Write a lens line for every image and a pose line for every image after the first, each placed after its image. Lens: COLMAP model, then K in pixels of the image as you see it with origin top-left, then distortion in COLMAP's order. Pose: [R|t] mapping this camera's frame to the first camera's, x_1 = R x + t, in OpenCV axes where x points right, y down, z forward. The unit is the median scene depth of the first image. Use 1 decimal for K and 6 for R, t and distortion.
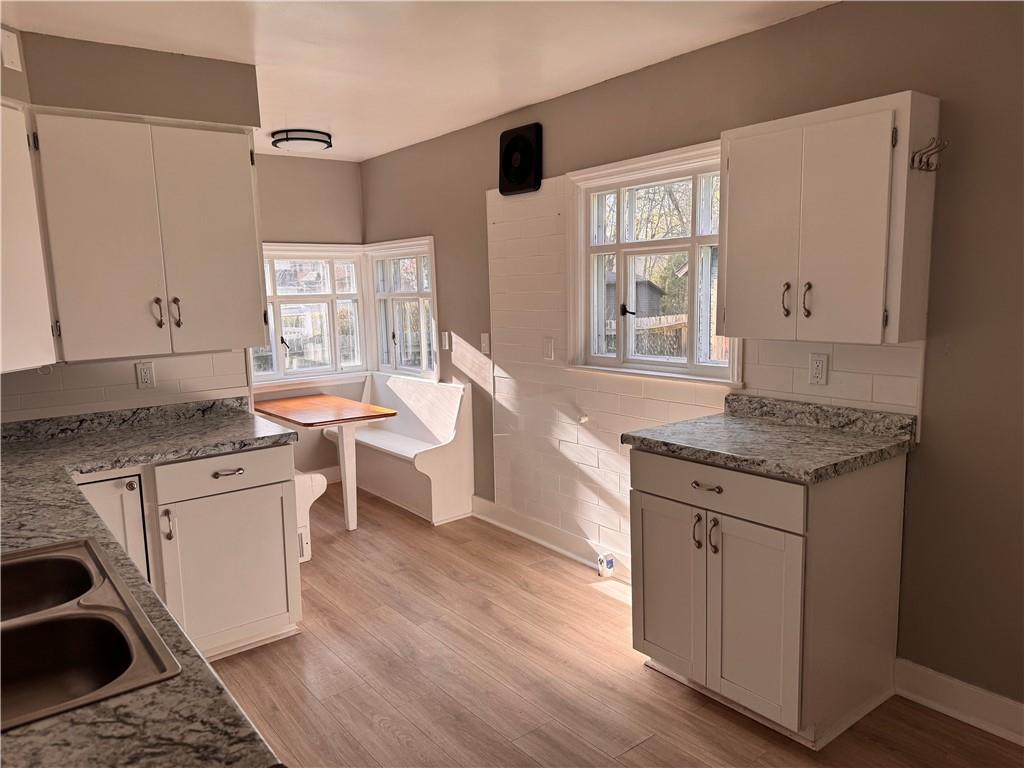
lens RADIAL K [[725.1, 0, 512.0], [0, 725.1, 384.0], [0, 0, 1]] dist [-0.002552, -0.001831]
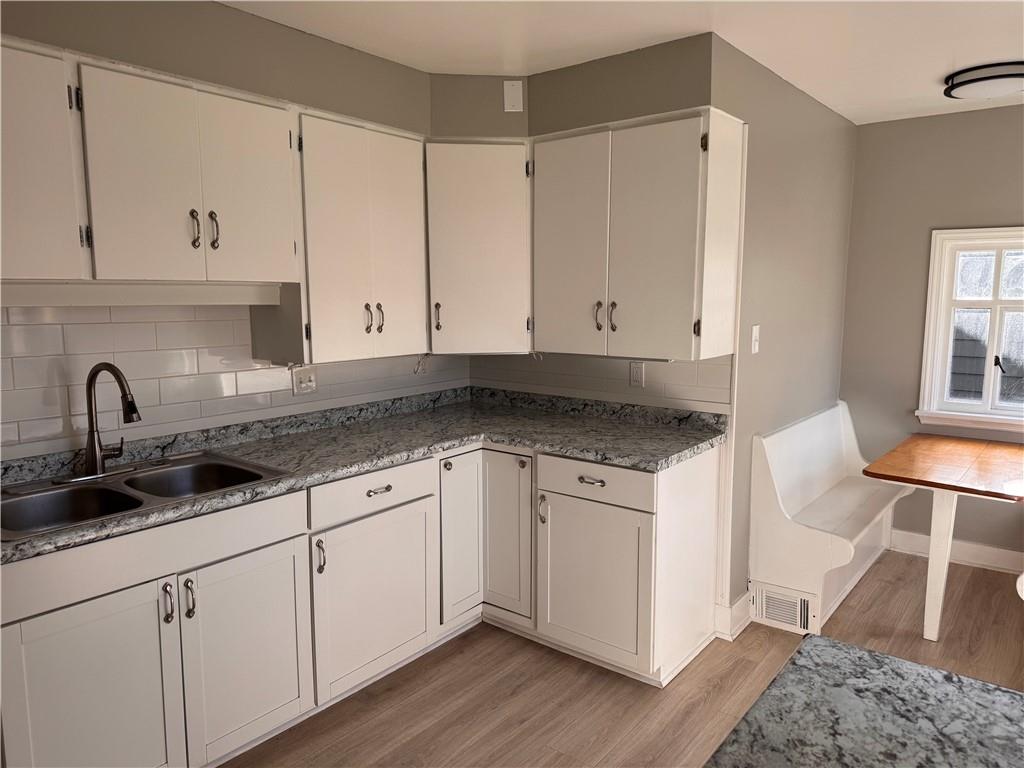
lens RADIAL K [[723.0, 0, 512.8], [0, 723.0, 389.8], [0, 0, 1]] dist [0.146666, -0.204756]
pose [[0.236894, 0.160357, -0.958210, 0.501577], [-0.136117, 0.982034, 0.130692, -0.111947], [0.961953, 0.099469, 0.254466, 0.615628]]
